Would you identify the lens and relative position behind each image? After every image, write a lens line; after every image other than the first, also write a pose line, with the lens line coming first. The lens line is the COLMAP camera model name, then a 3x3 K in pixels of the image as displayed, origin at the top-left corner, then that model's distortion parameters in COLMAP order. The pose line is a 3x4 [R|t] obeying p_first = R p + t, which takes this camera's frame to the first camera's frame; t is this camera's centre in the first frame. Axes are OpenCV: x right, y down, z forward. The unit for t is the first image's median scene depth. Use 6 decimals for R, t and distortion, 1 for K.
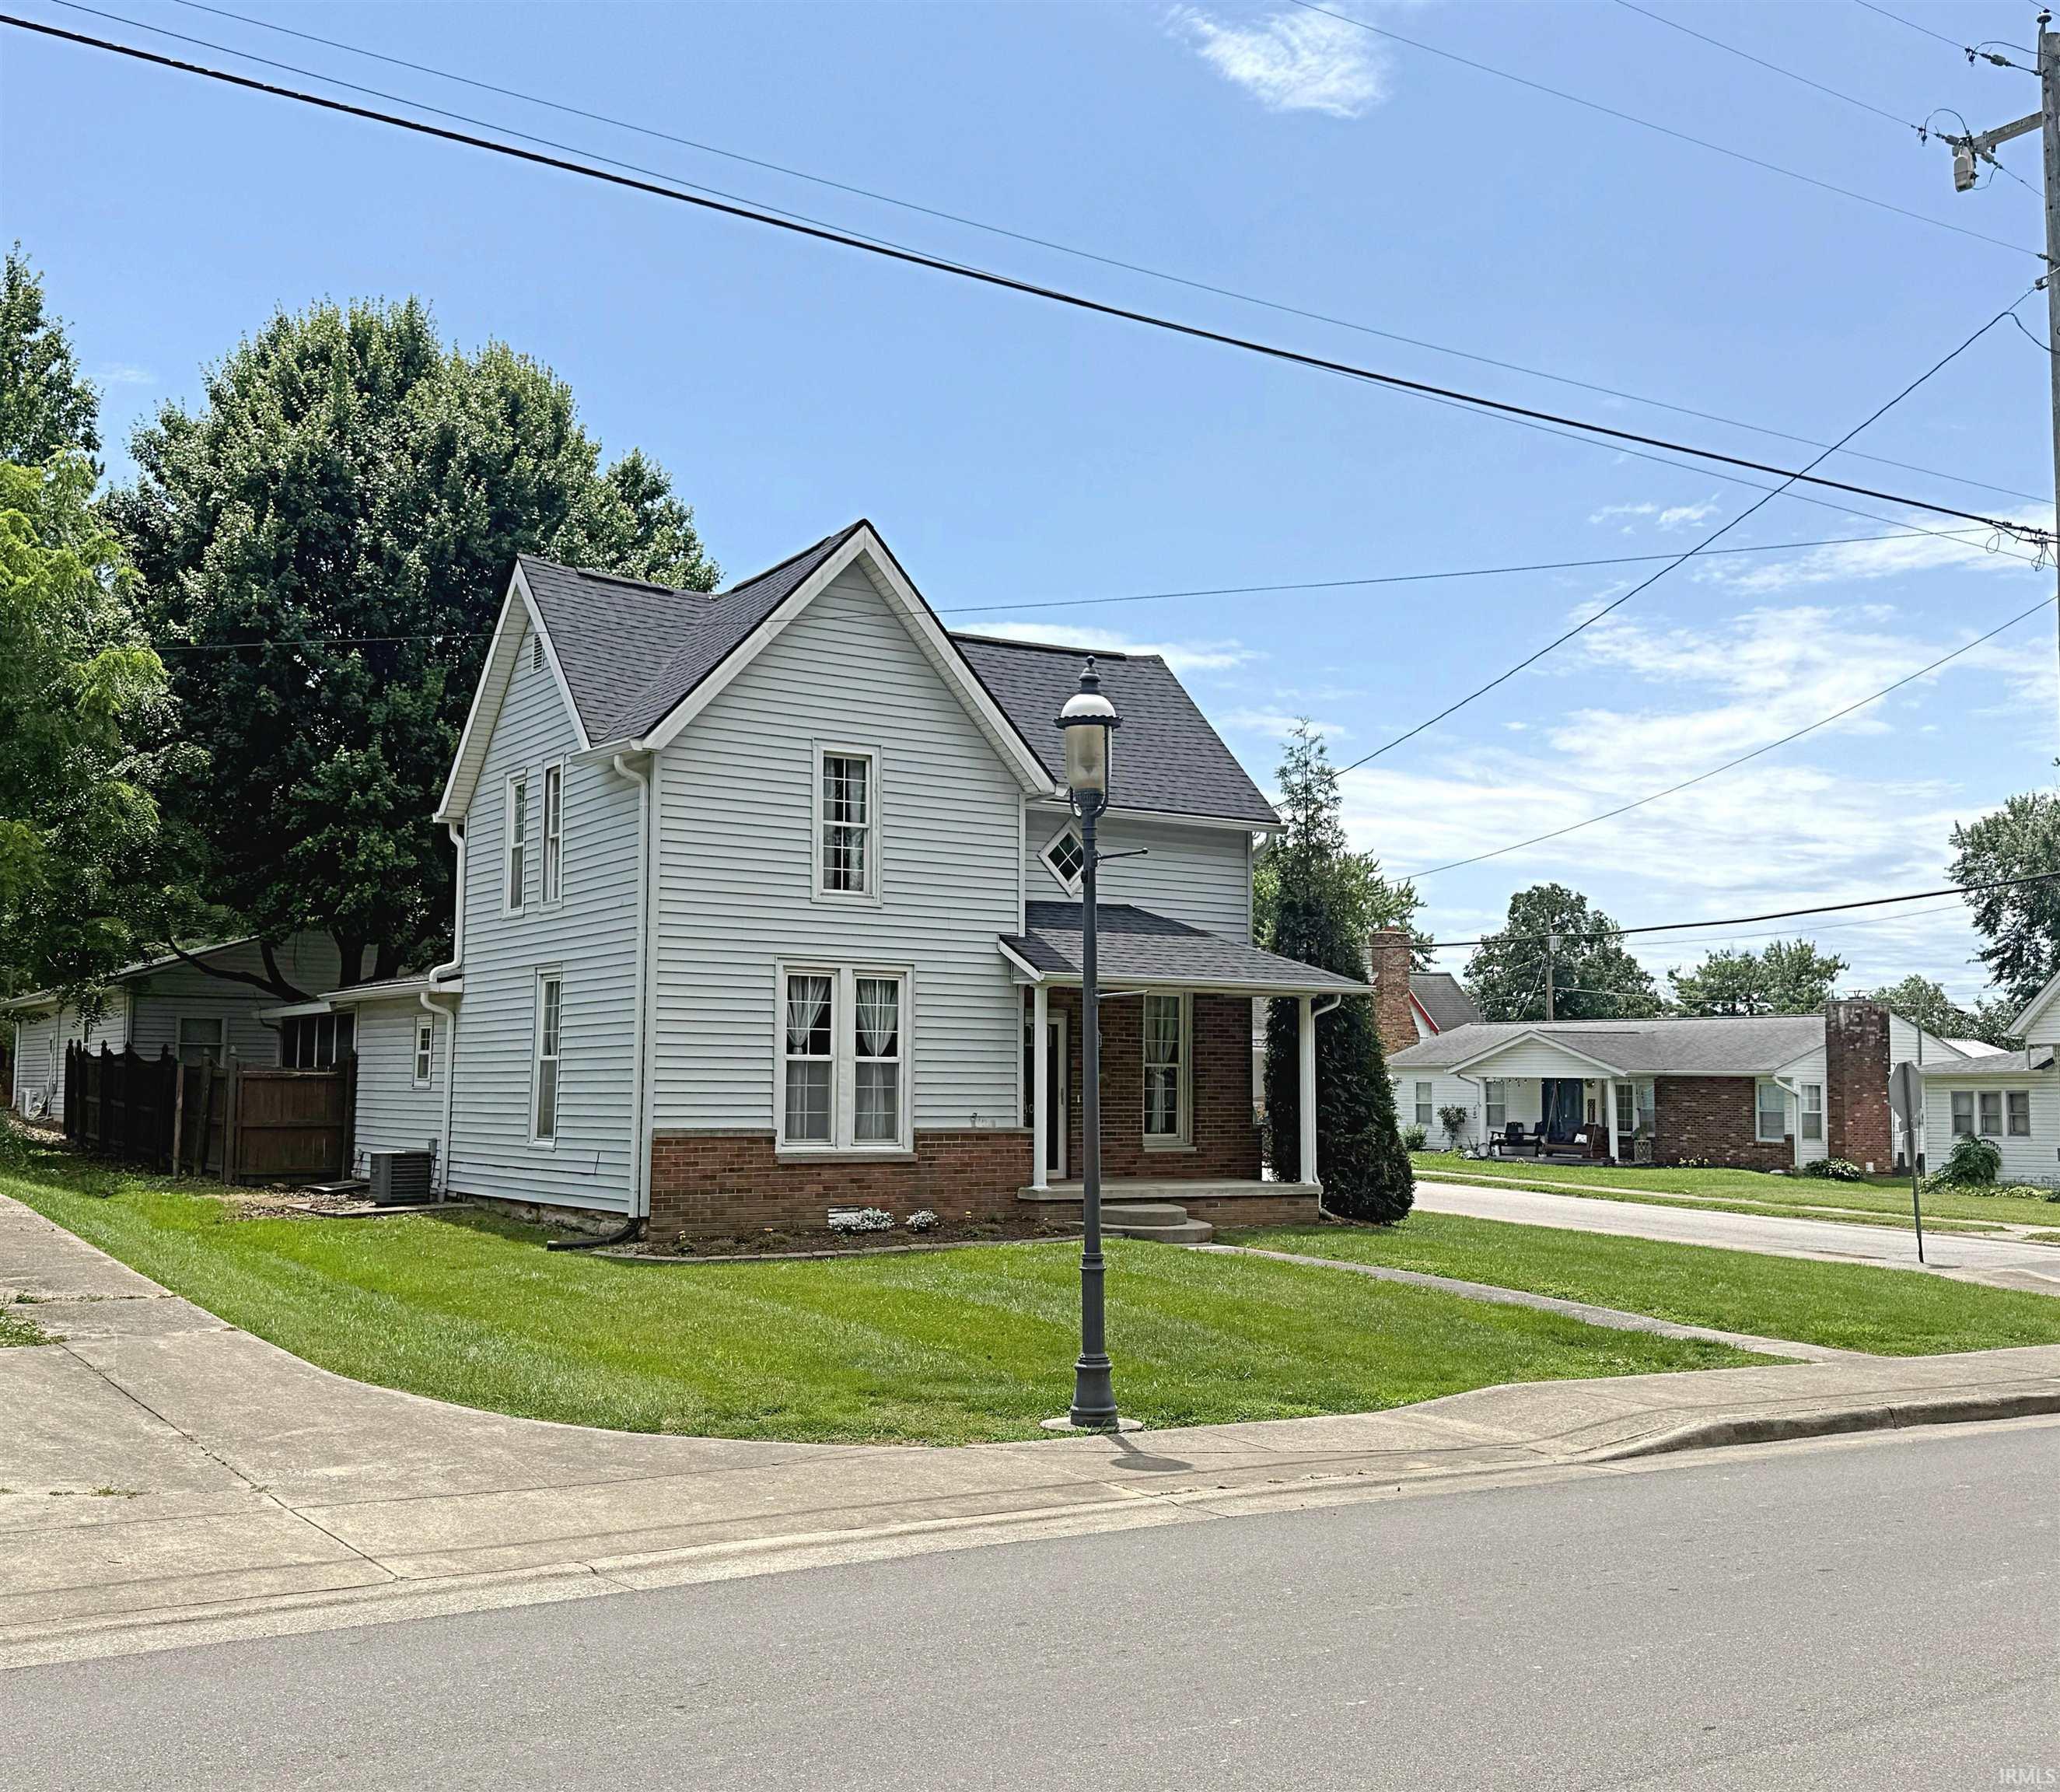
lens RADIAL K [[2106.0, 0, 1029.9], [0, 2106.0, 934.7], [0, 0, 1]] dist [0.210994, -0.560333]
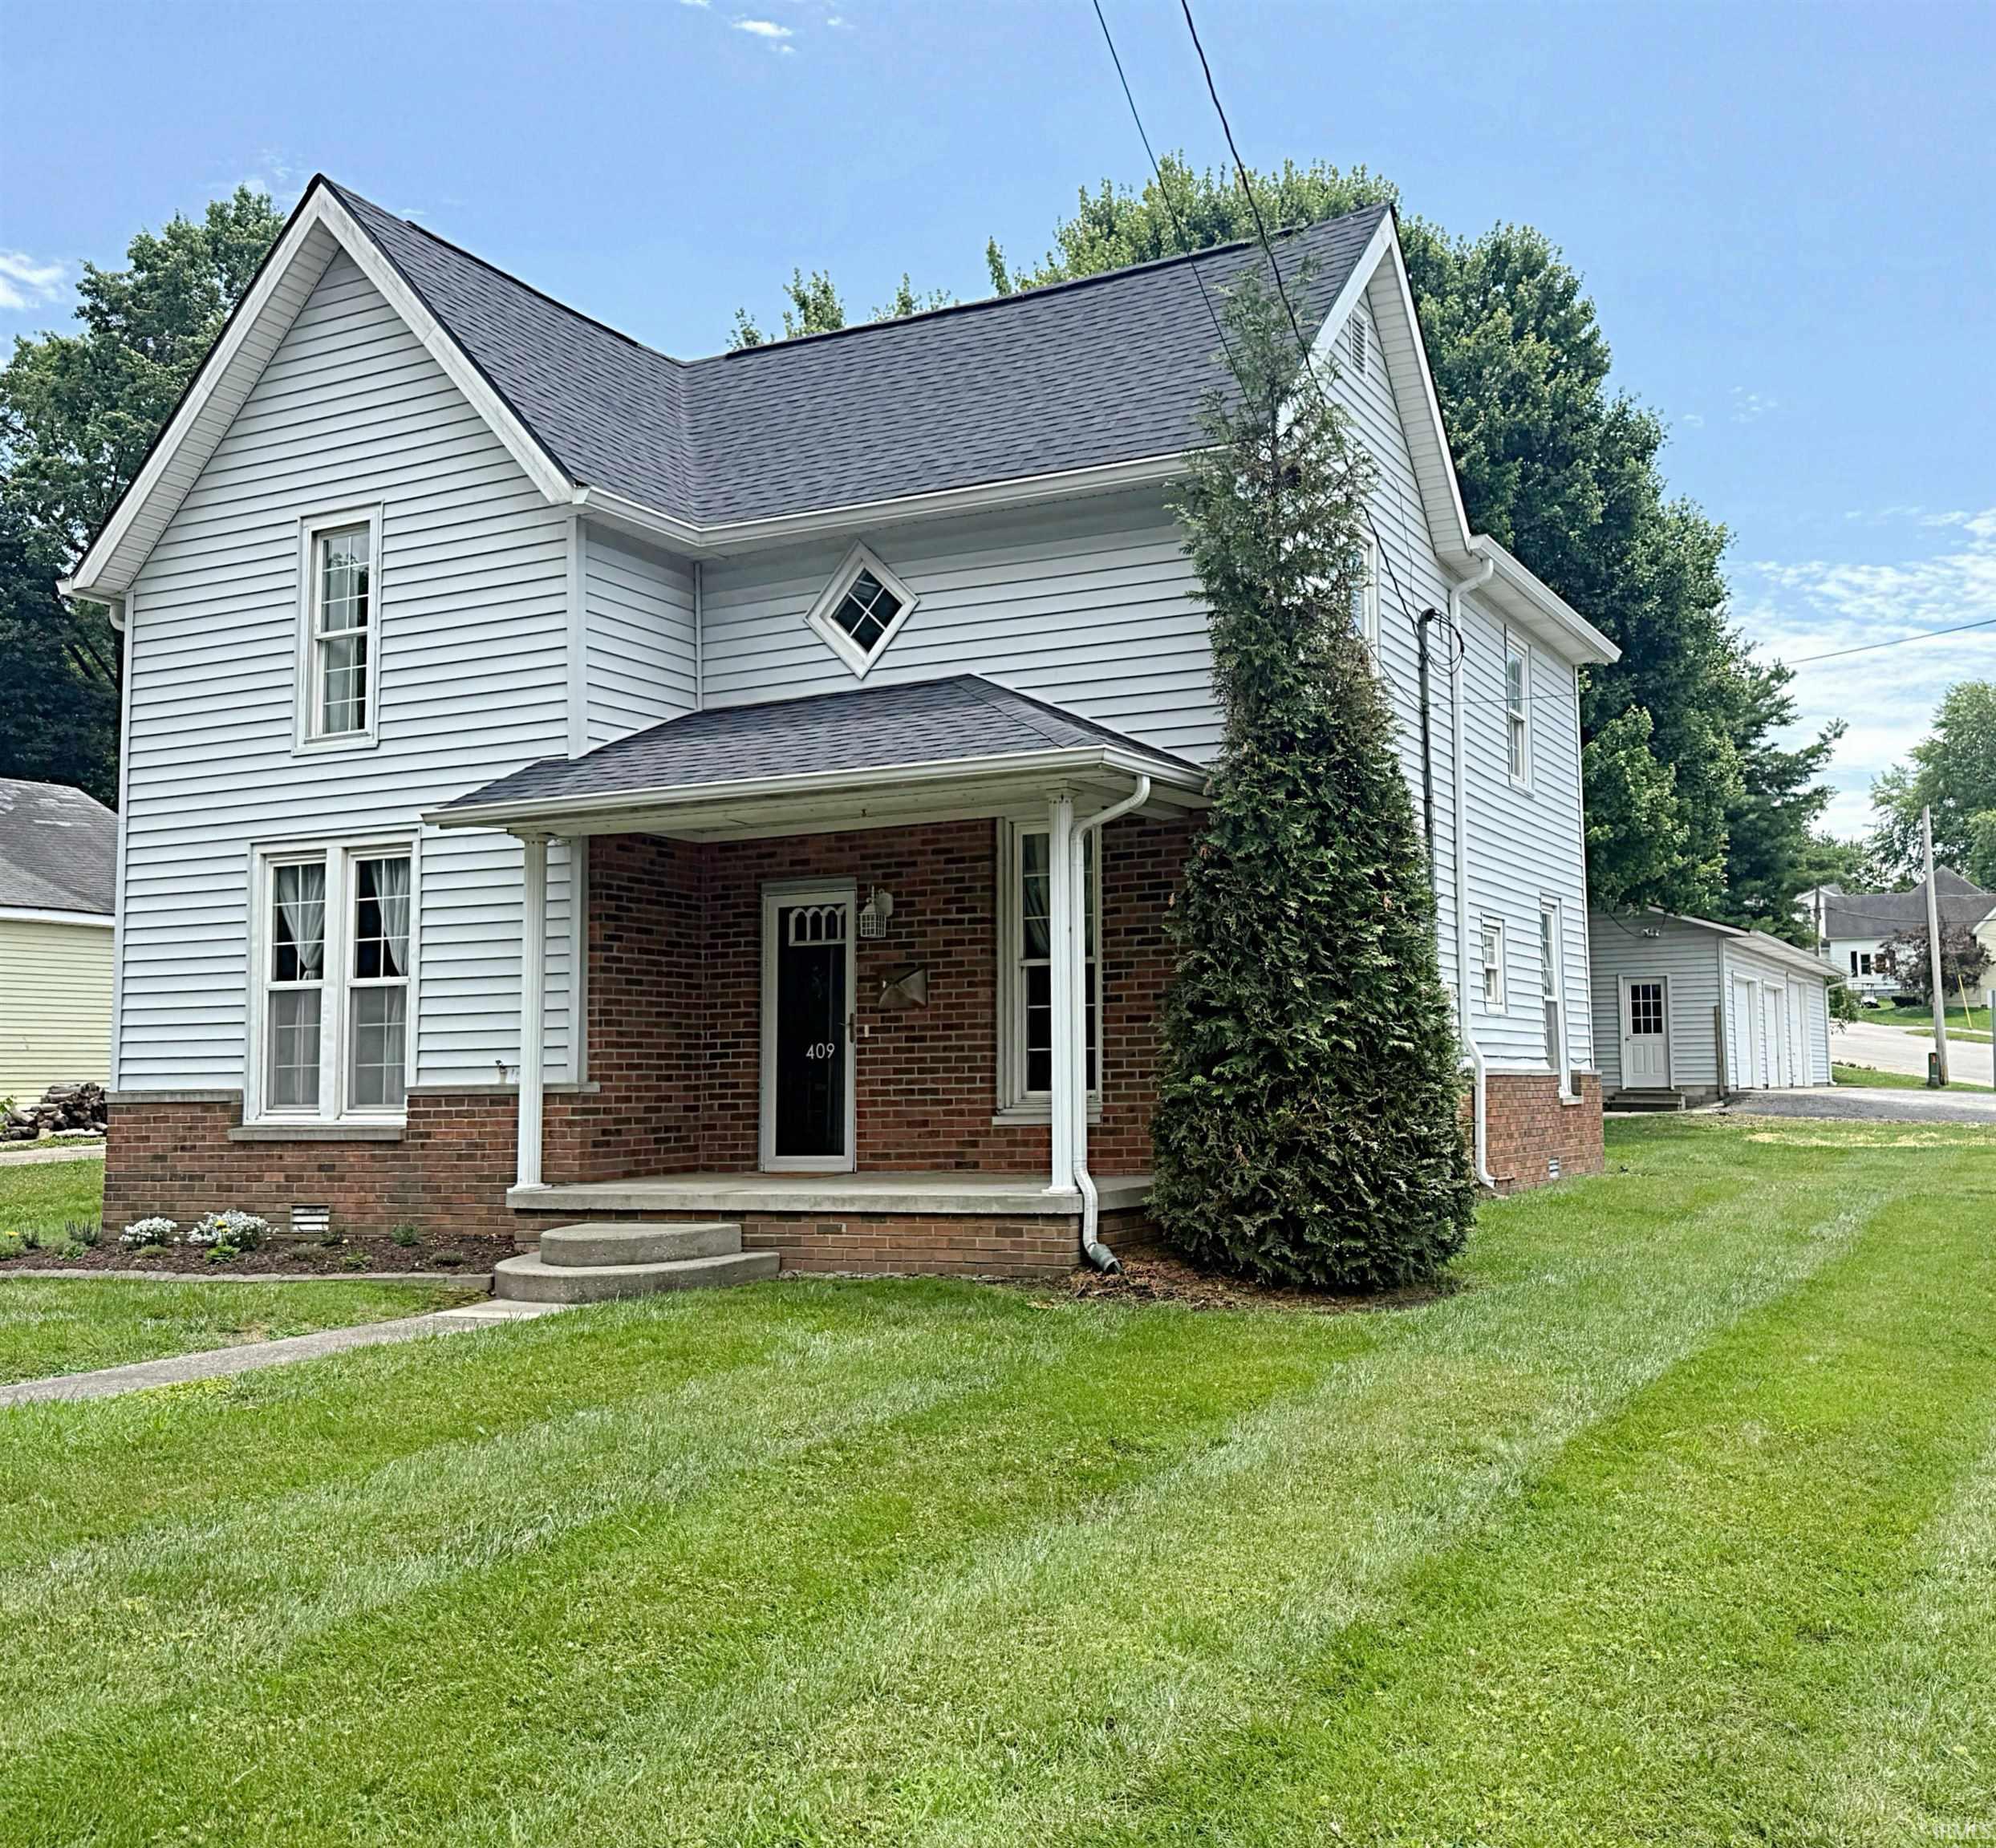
lens RADIAL K [[1842.6, 0, 1272.0], [0, 1842.6, 927.8], [0, 0, 1]] dist [0.006466, -0.009596]
pose [[0.567069, -0.081861, -0.819593, 0.535857], [0.084380, 0.995587, -0.041057, 0.087178], [0.819337, -0.045875, 0.571474, 0.883385]]
